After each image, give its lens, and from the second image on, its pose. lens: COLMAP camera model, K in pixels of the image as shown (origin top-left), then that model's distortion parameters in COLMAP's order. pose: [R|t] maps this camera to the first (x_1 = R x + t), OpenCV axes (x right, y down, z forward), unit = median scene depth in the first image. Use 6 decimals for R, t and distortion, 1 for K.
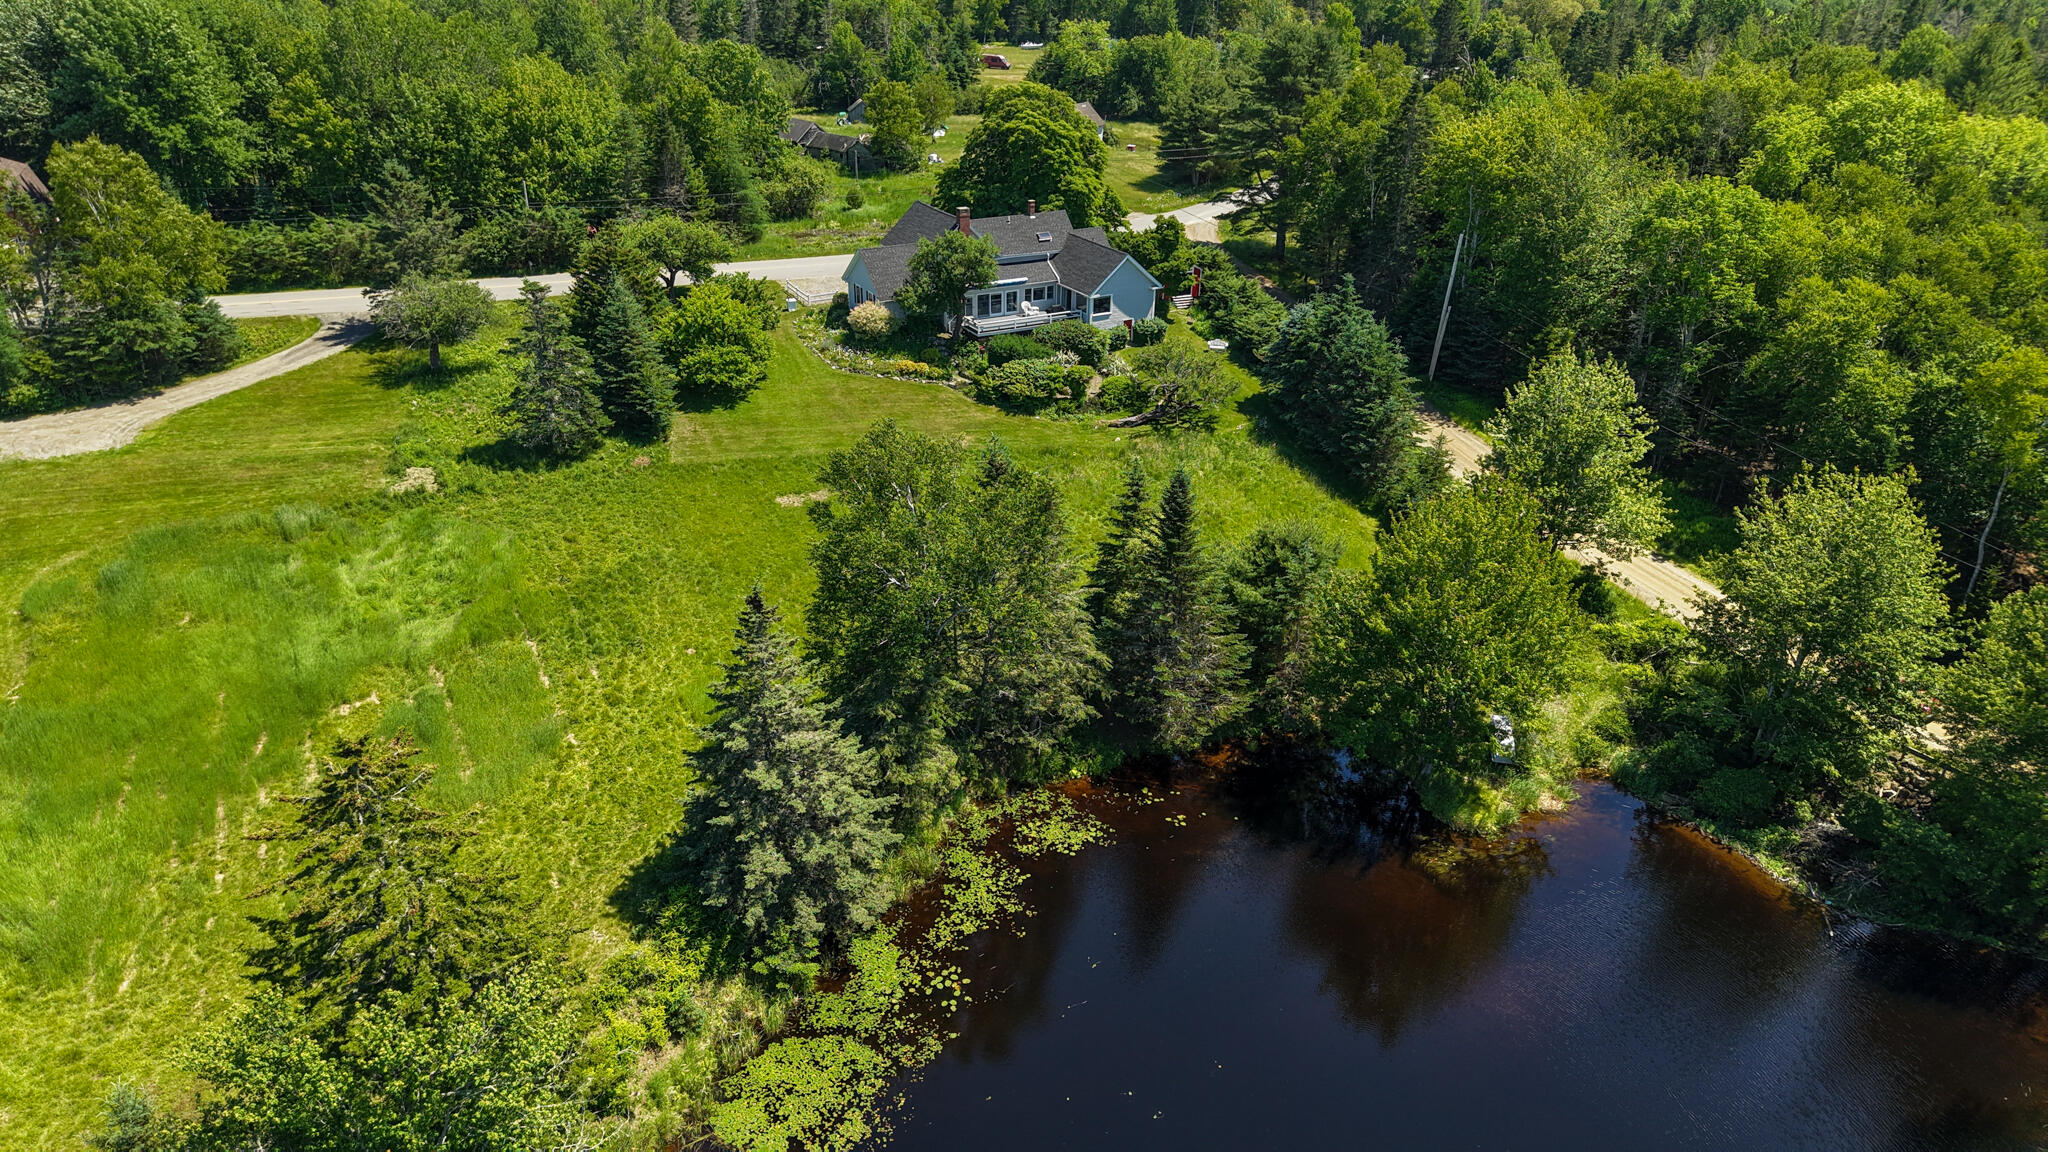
lens RADIAL K [[1376.5, 0, 1024.0], [0, 1376.5, 576.0], [0, 0, 1]] dist [0.175153, -0.434619]
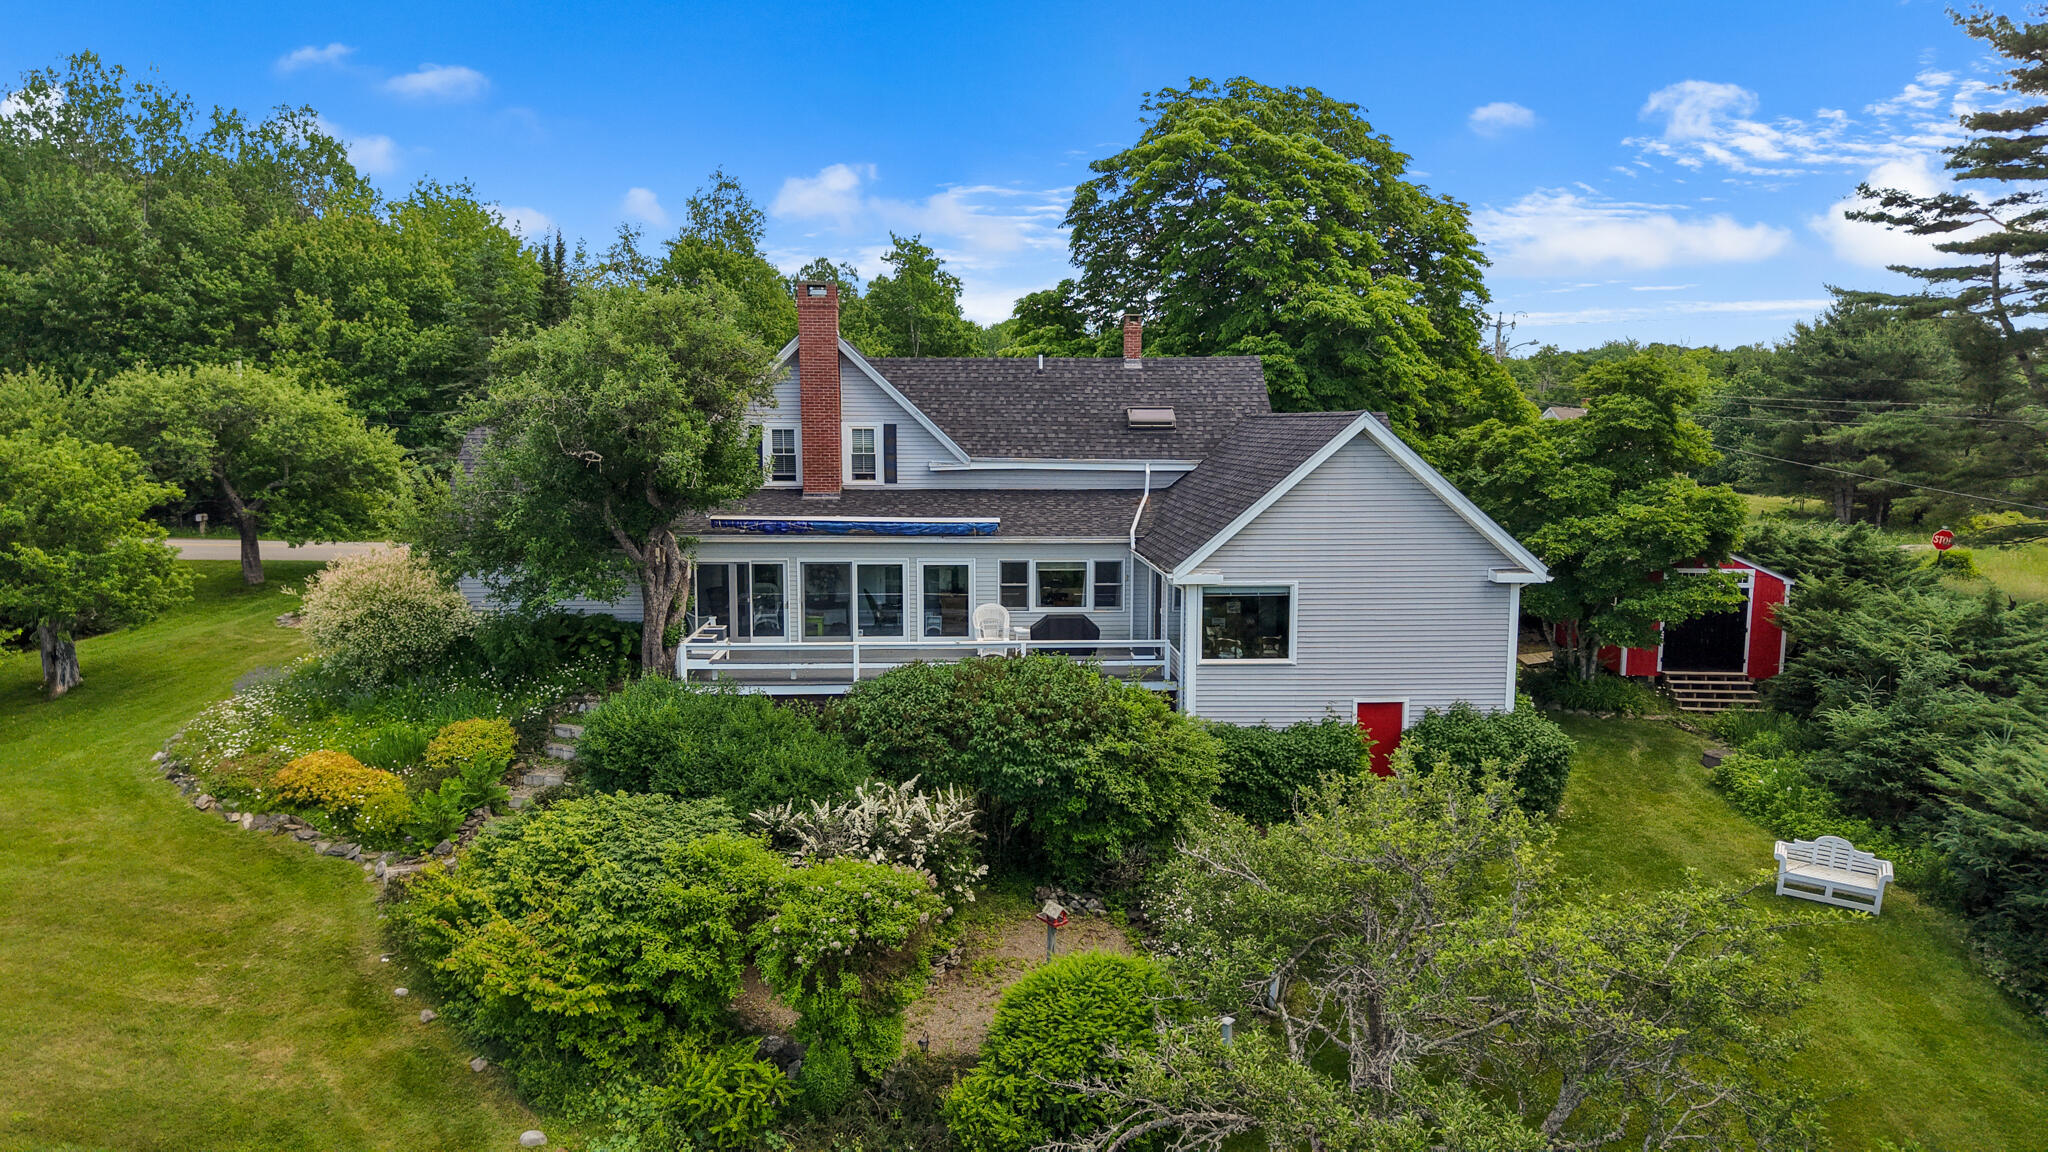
lens RADIAL K [[1375.1, 0, 1024.0], [0, 1375.1, 576.0], [0, 0, 1]] dist [0.014738, -0.003810]
pose [[0.898792, 0.038602, -0.436673, 0.122943], [-0.182130, 0.938958, -0.291867, -0.129236], [0.398751, 0.341859, 0.850958, 0.787551]]
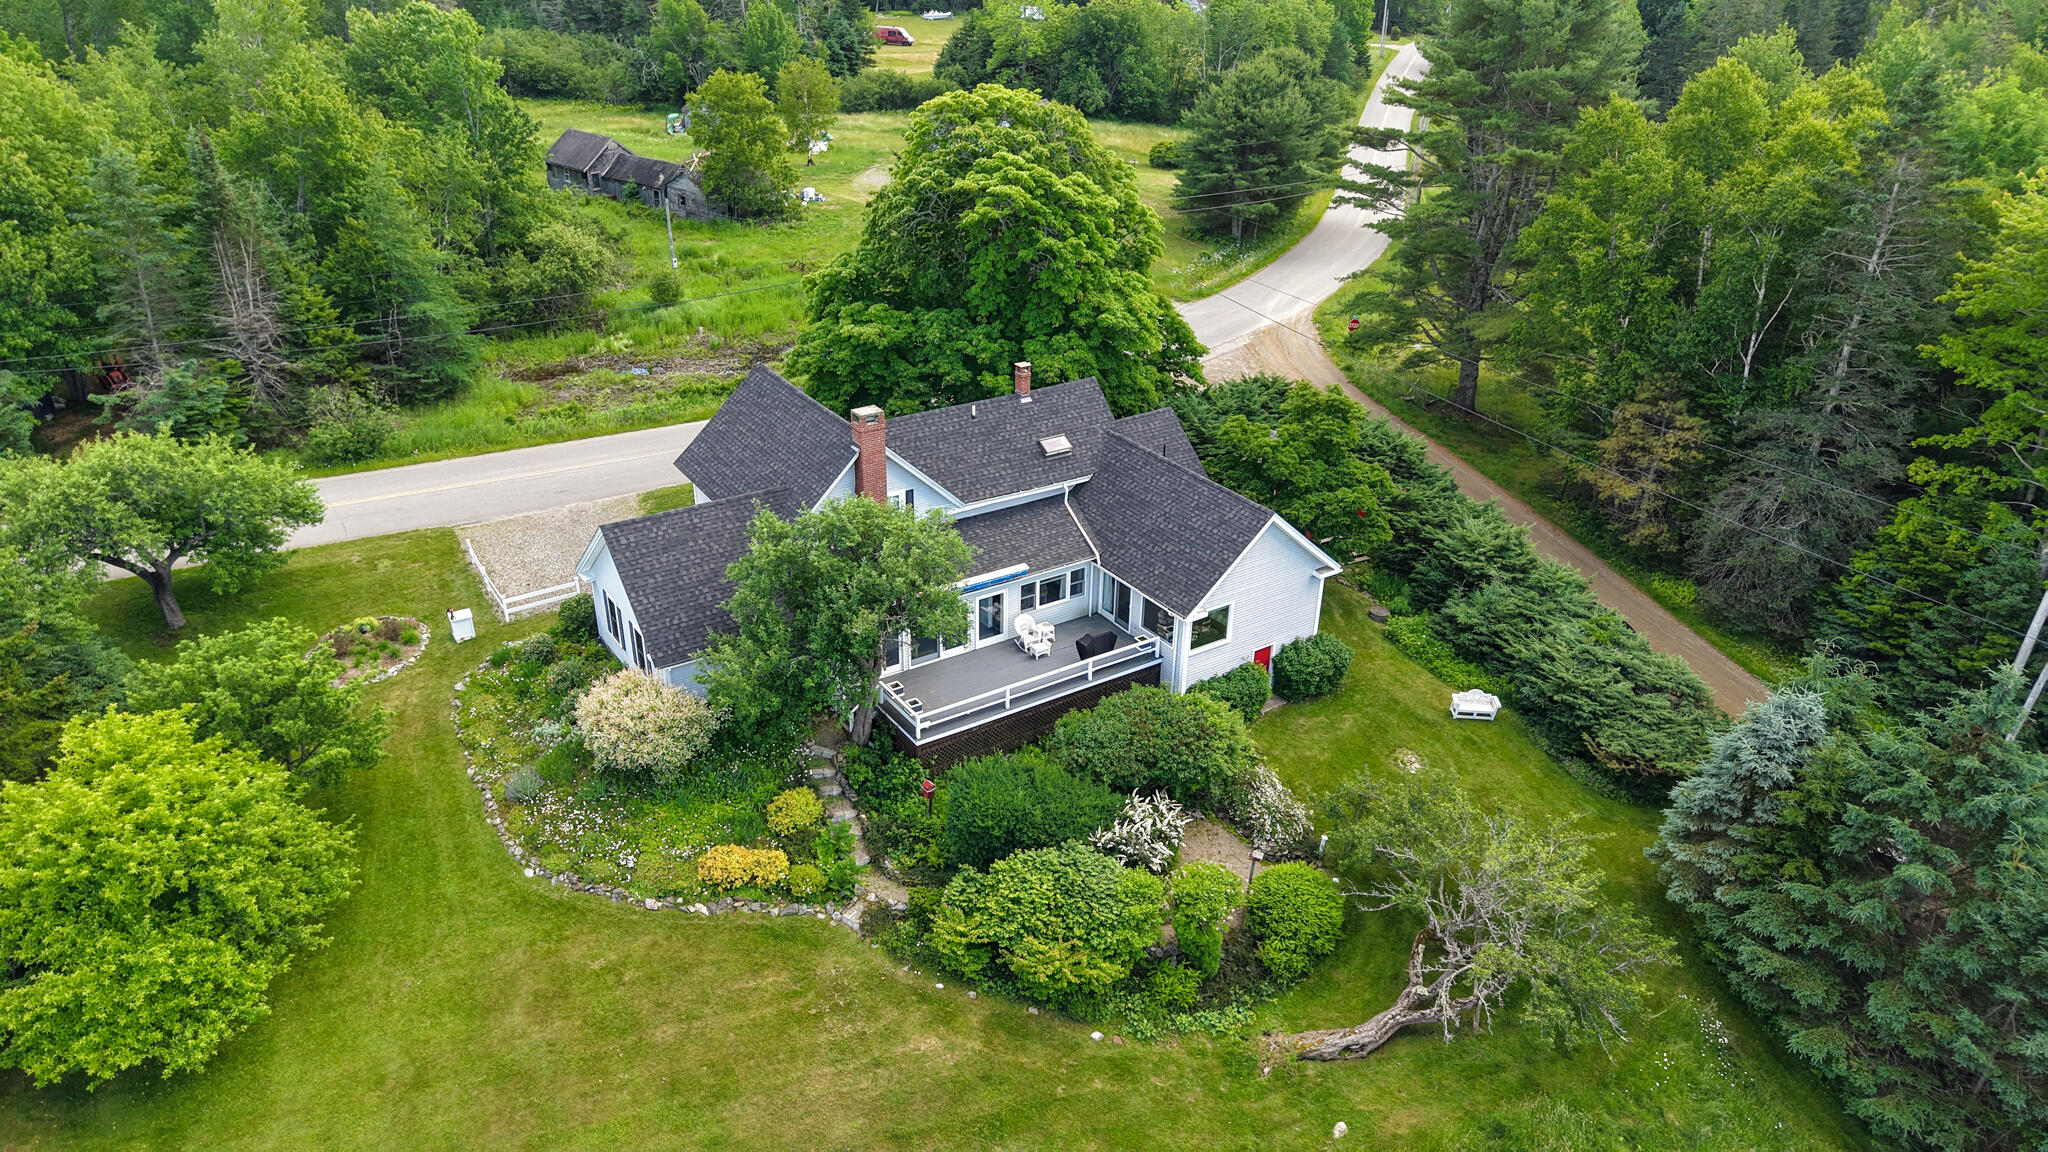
lens RADIAL K [[1368.4, 0, 1024.0], [0, 1368.4, 576.0], [0, 0, 1]] dist [0.063893, -0.085837]
pose [[0.997092, -0.032055, 0.069138, -0.027281], [0.030478, 0.999253, 0.023740, -0.222839], [-0.069848, -0.021564, 0.997325, 0.595544]]
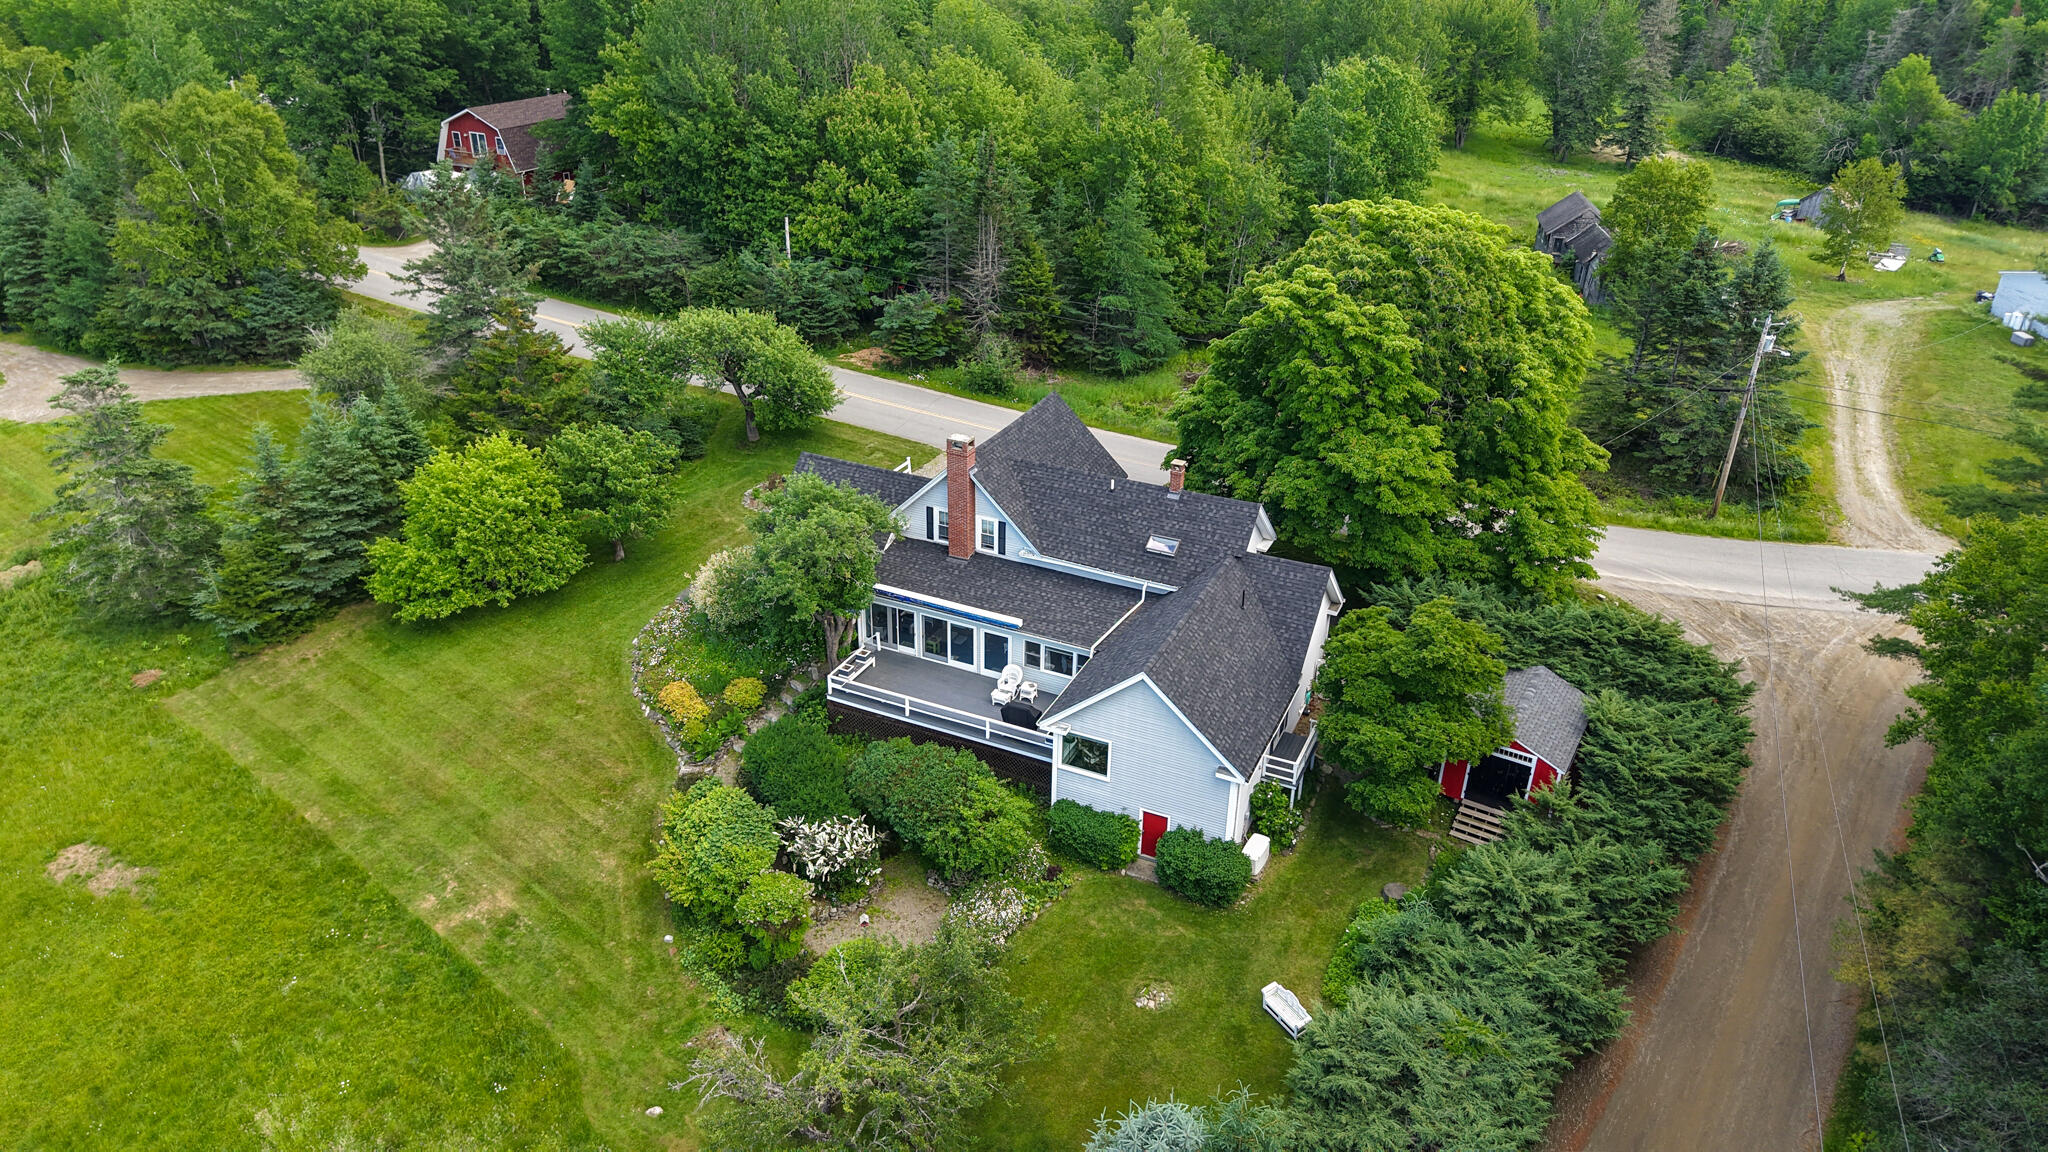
lens RADIAL K [[1368.4, 0, 1024.0], [0, 1368.4, 576.0], [0, 0, 1]] dist [0.063893, -0.085837]
pose [[0.584573, 0.366056, -0.724070, 0.318220], [-0.360211, 0.916754, 0.172654, -0.306826], [0.726995, 0.159889, 0.667768, 0.710500]]
